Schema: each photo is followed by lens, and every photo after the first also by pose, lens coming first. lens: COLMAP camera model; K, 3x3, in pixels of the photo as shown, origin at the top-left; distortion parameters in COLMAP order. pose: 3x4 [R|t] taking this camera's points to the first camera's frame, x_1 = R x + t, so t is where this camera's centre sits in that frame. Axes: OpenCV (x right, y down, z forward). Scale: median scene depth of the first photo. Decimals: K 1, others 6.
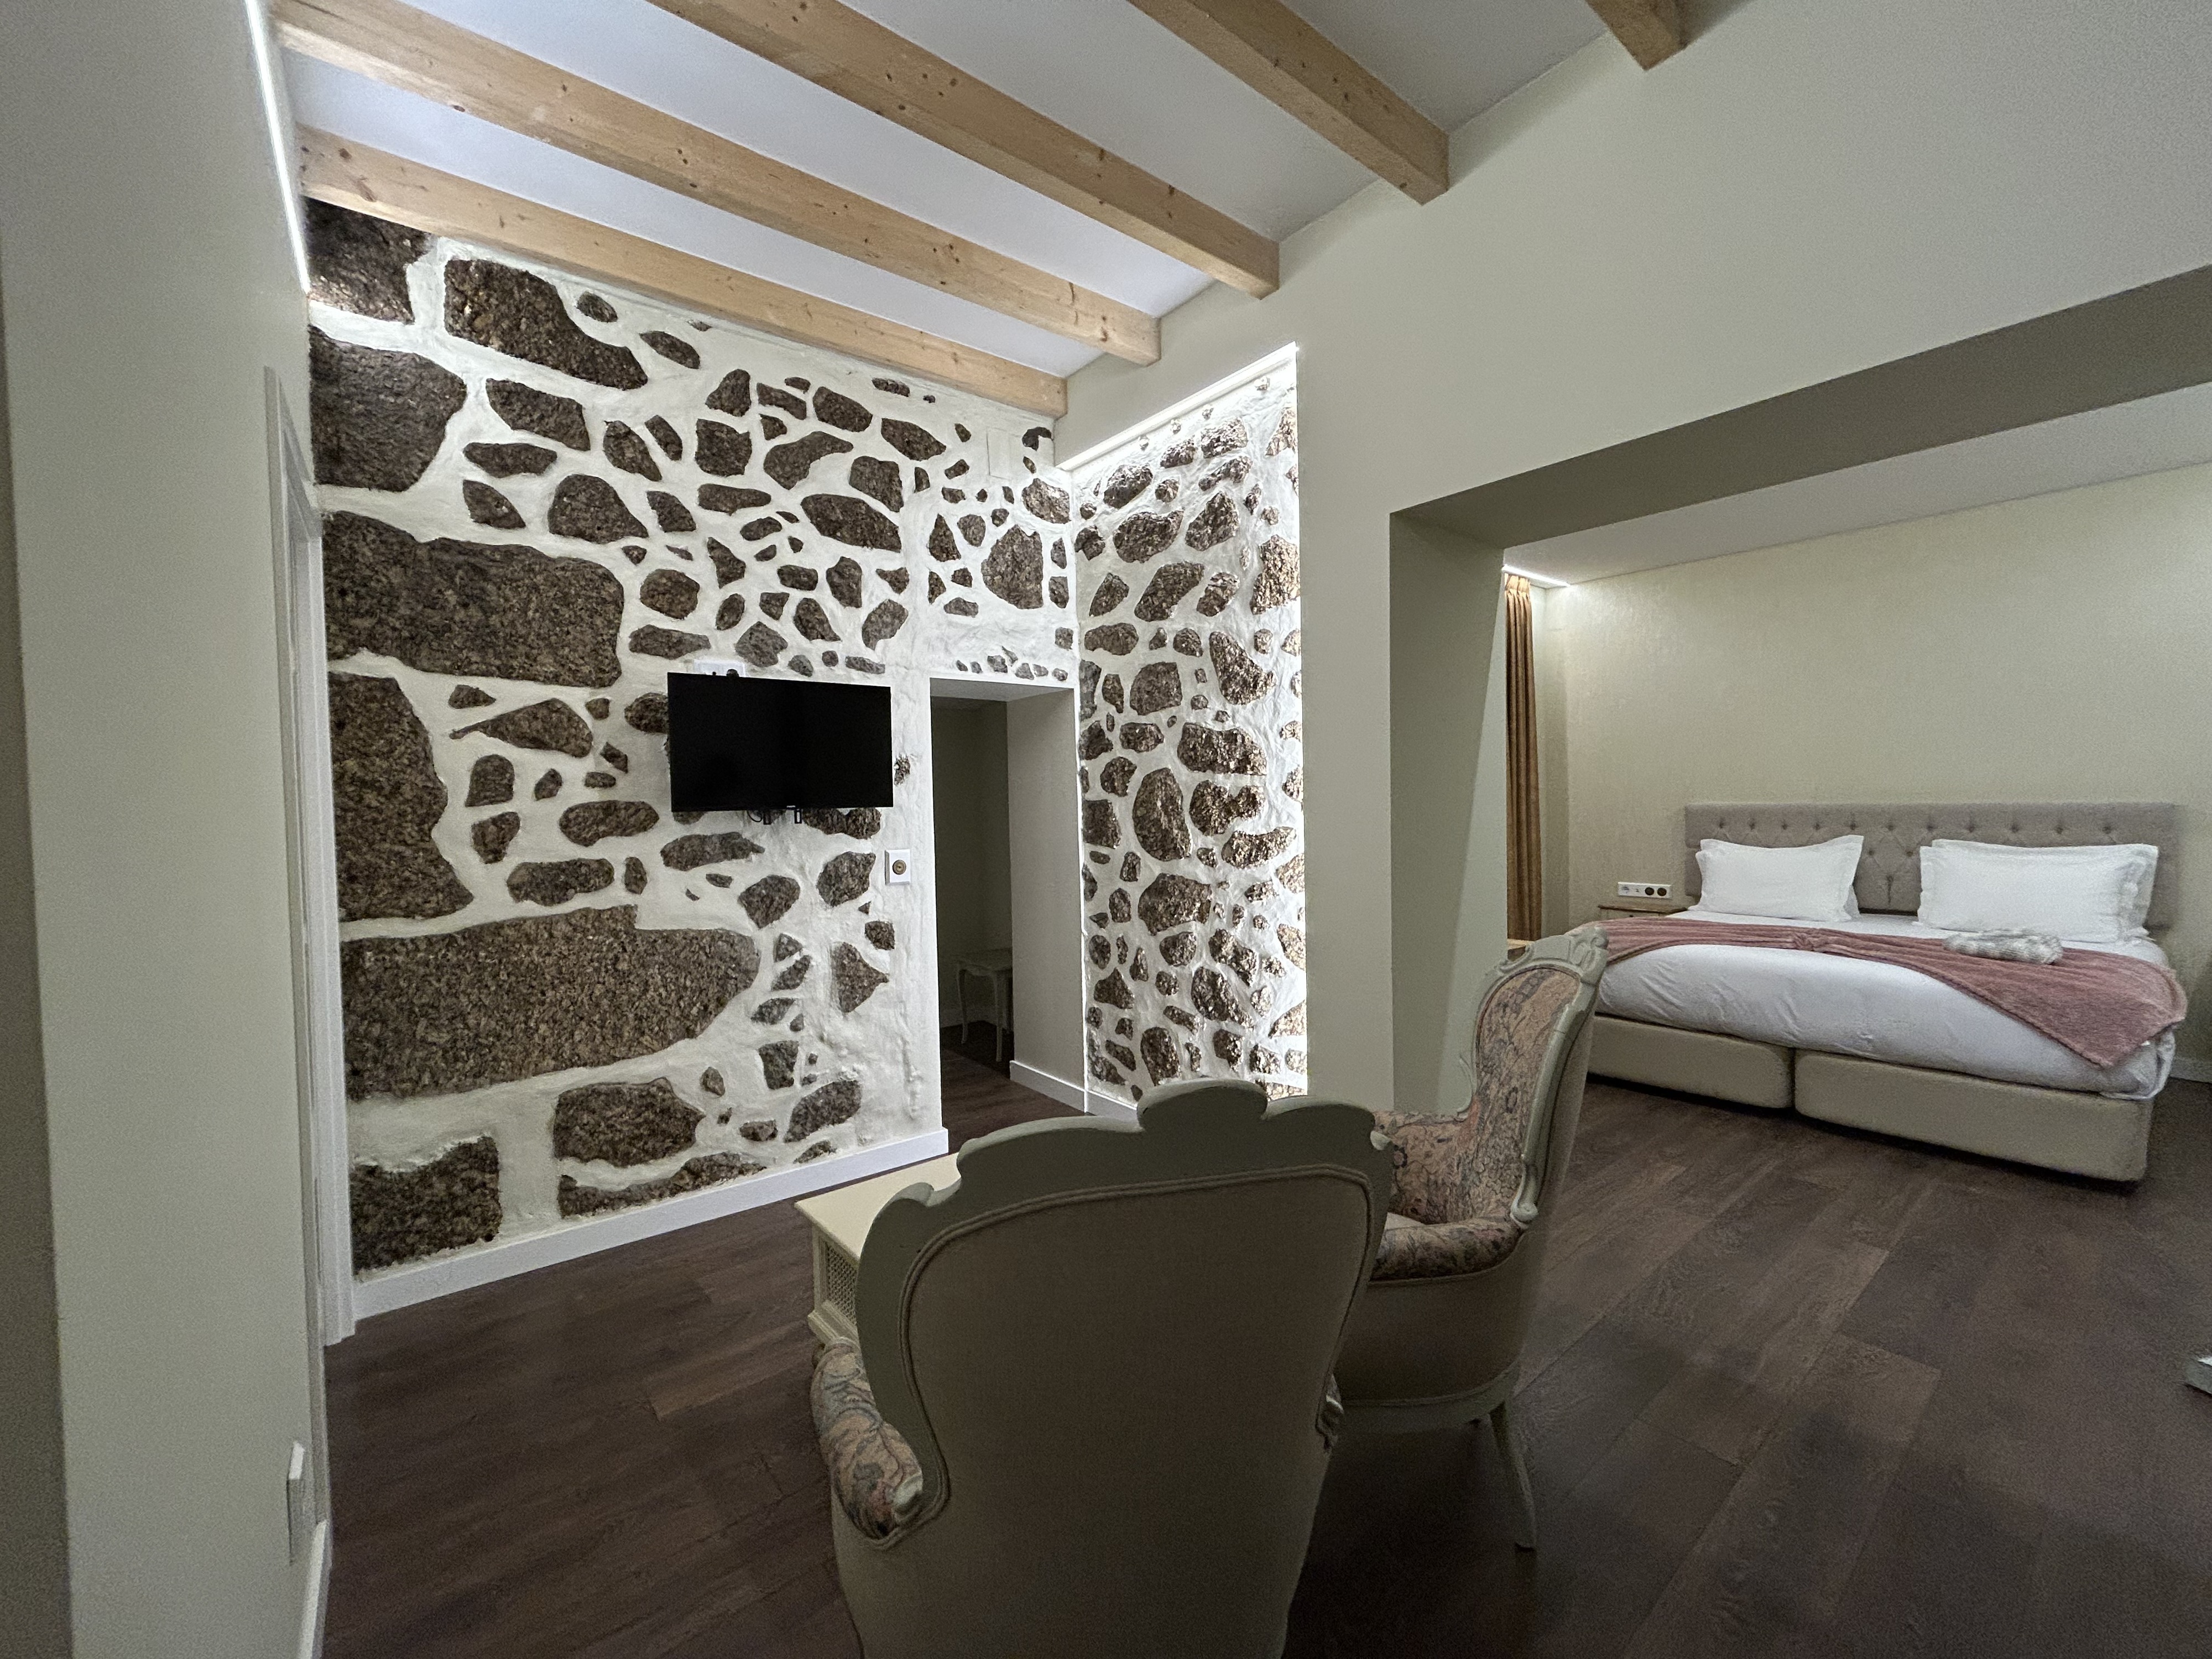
lens RADIAL K [[892.0, 0, 1099.0], [0, 892.0, 833.2], [0, 0, 1]] dist [0.000928, -0.001064]
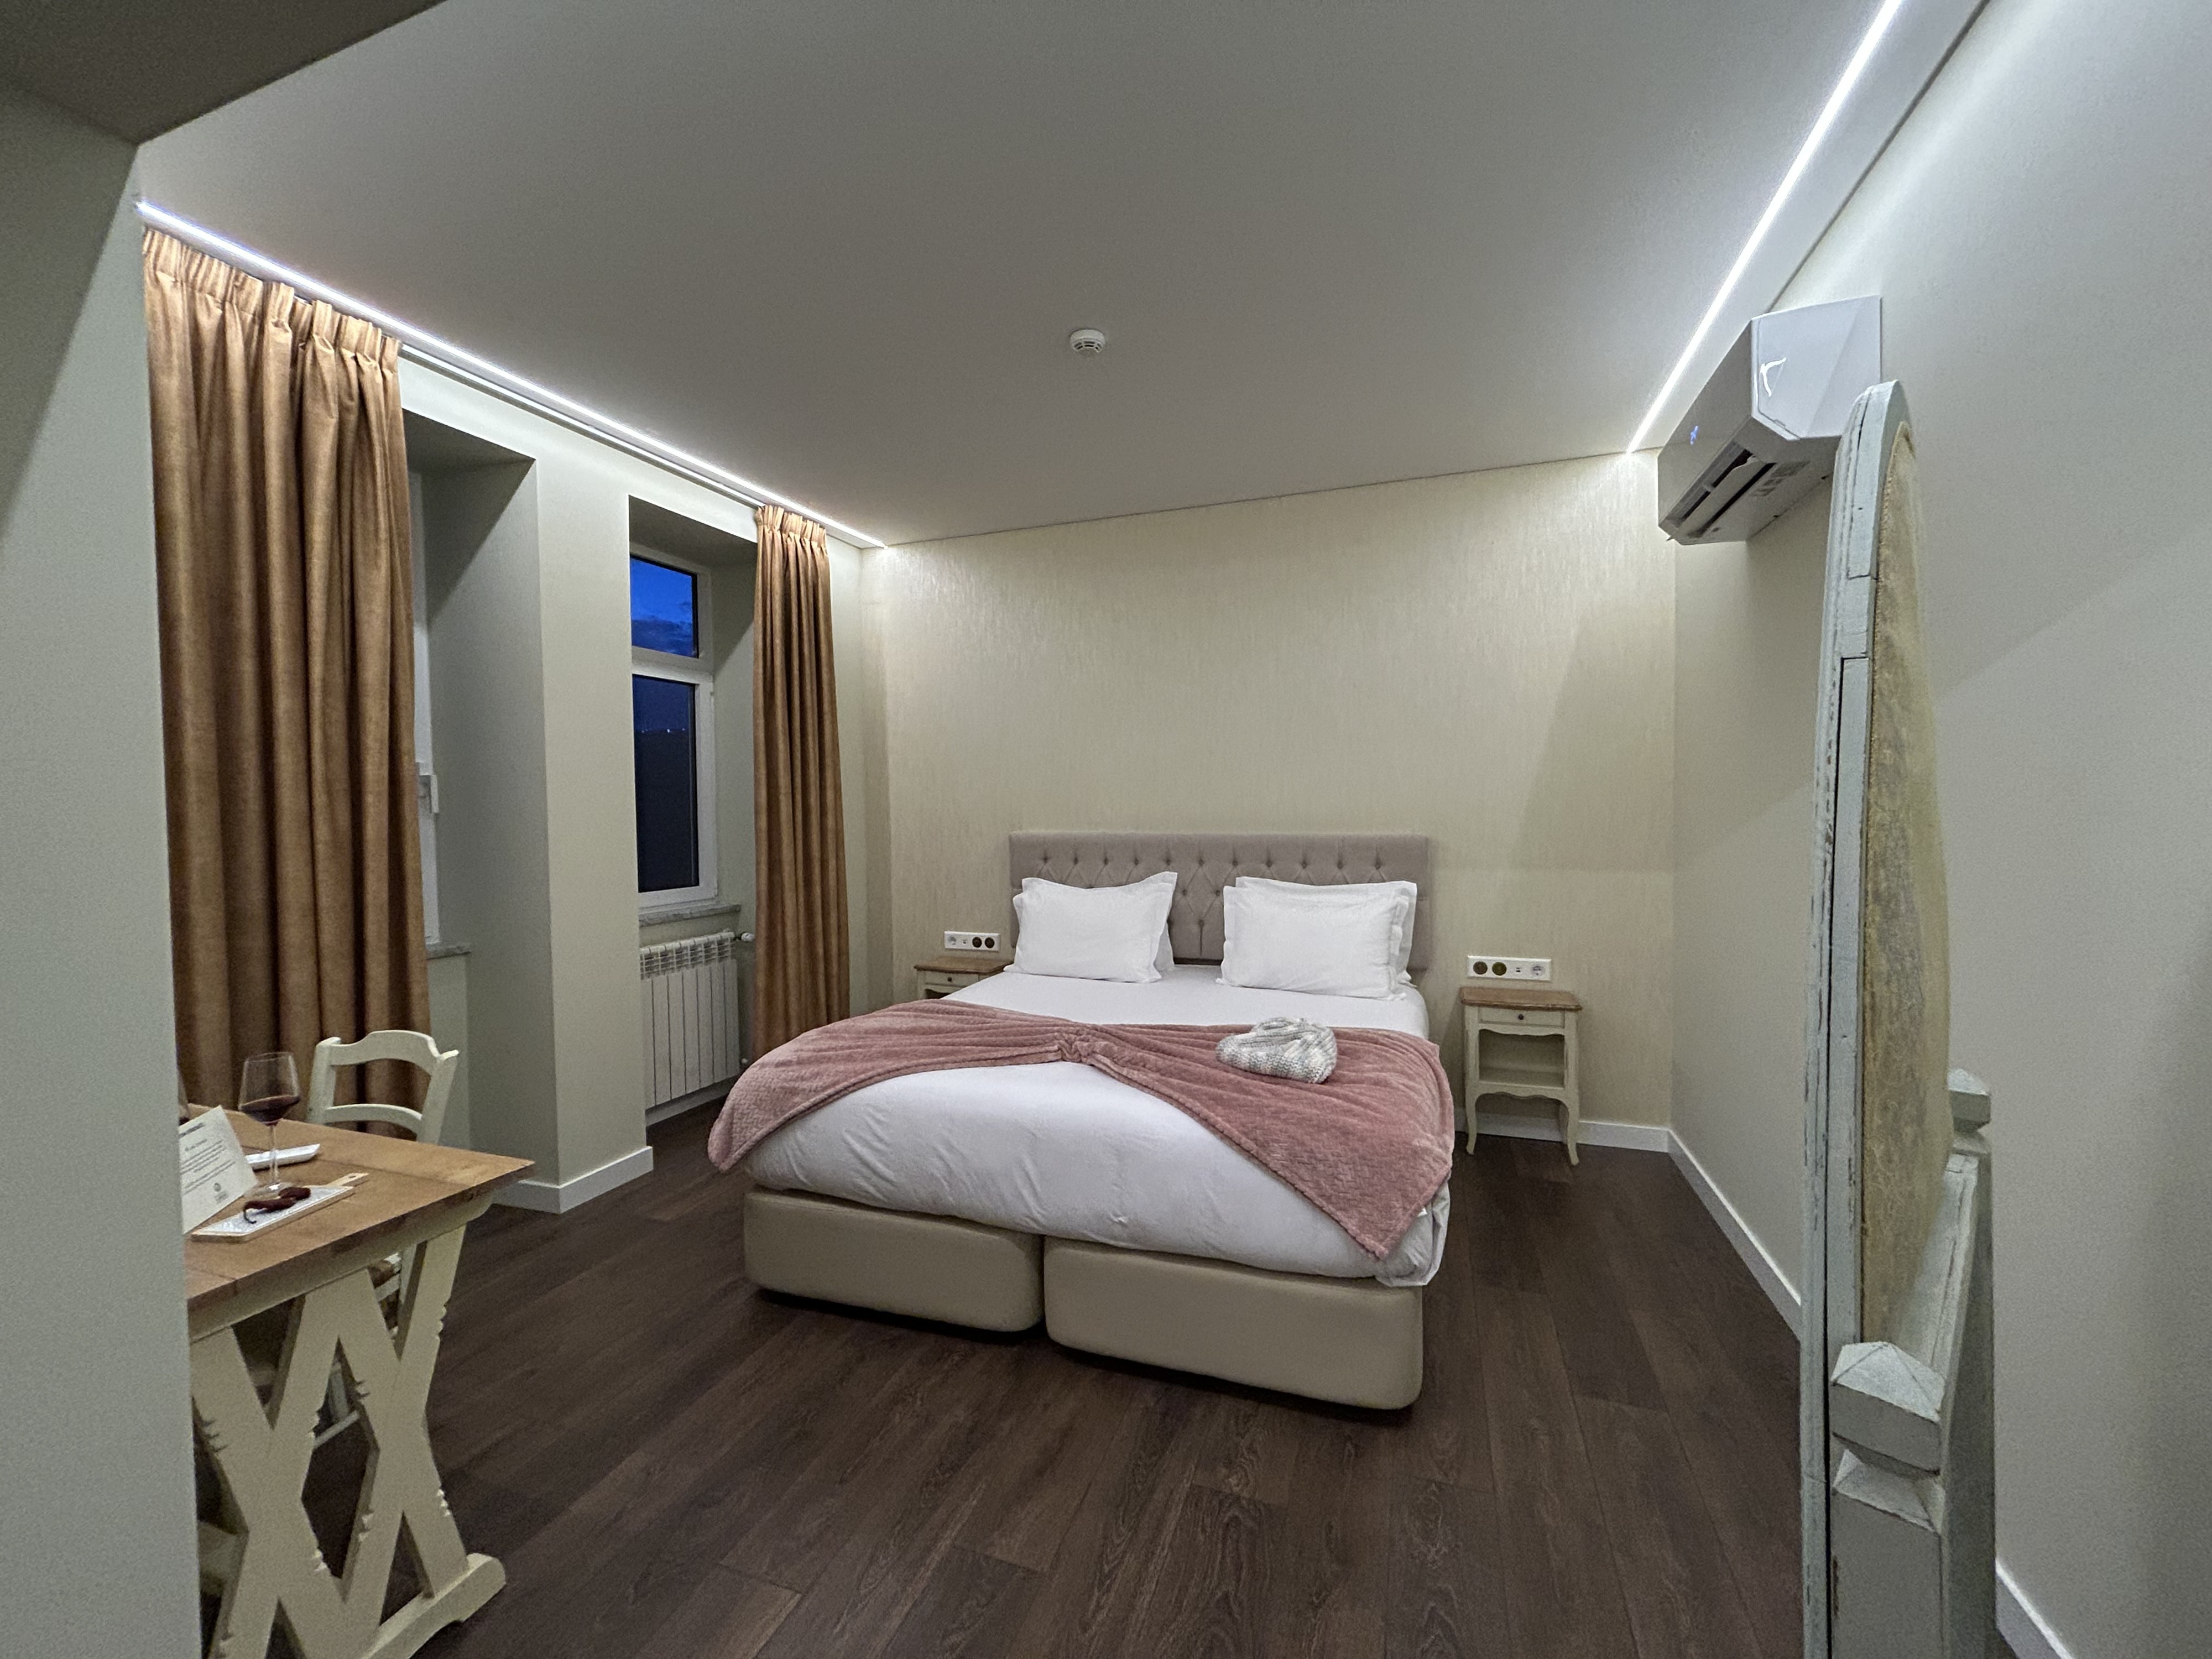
lens RADIAL K [[892.0, 0, 1103.6], [0, 892.0, 828.1], [0, 0, 1]] dist [0.000928, -0.001064]
pose [[0.854246, -0.006850, 0.519823, 0.721489], [0.015121, 0.999818, -0.011673, -0.060177], [-0.519648, 0.017832, 0.854194, 0.632398]]
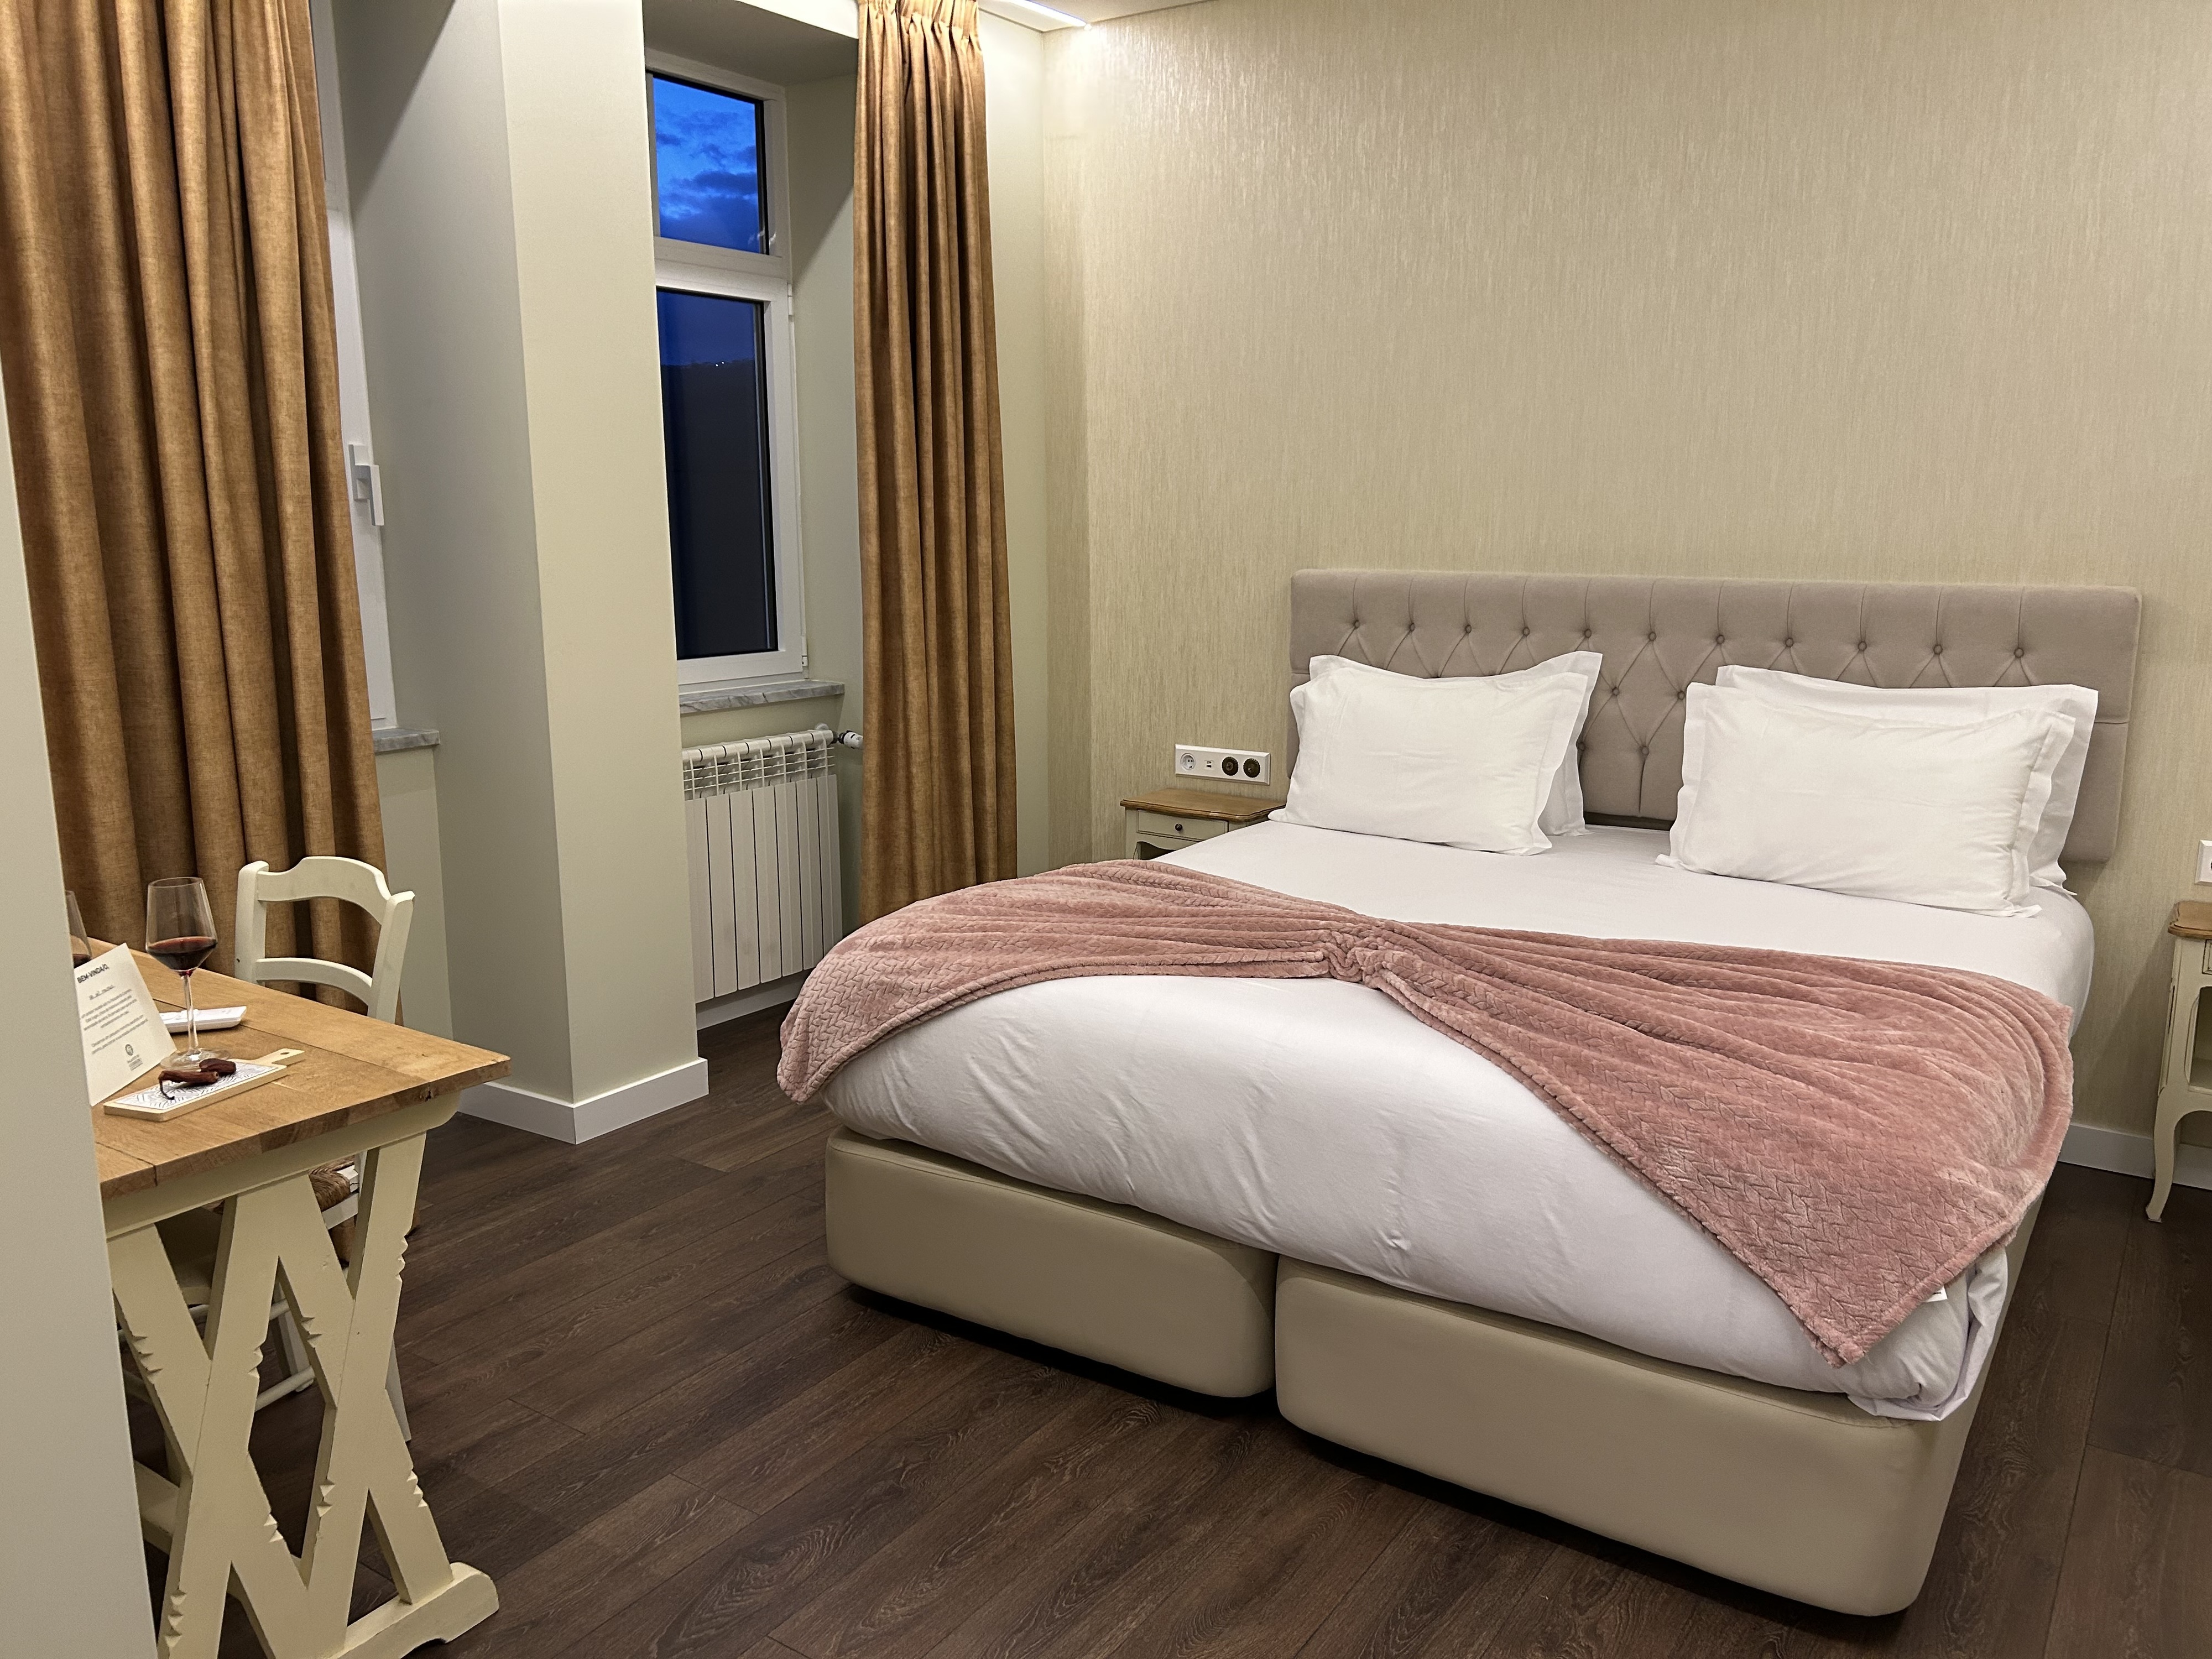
lens RADIAL K [[1655.9, 0, 1096.5], [0, 1655.9, 820.4], [0, 0, 1]] dist [0.048742, -0.053962]
pose [[0.958723, -0.038970, 0.281657, 0.755672], [-0.003314, 0.988965, 0.148111, -0.073899], [-0.284321, -0.142931, 0.948015, 0.542945]]
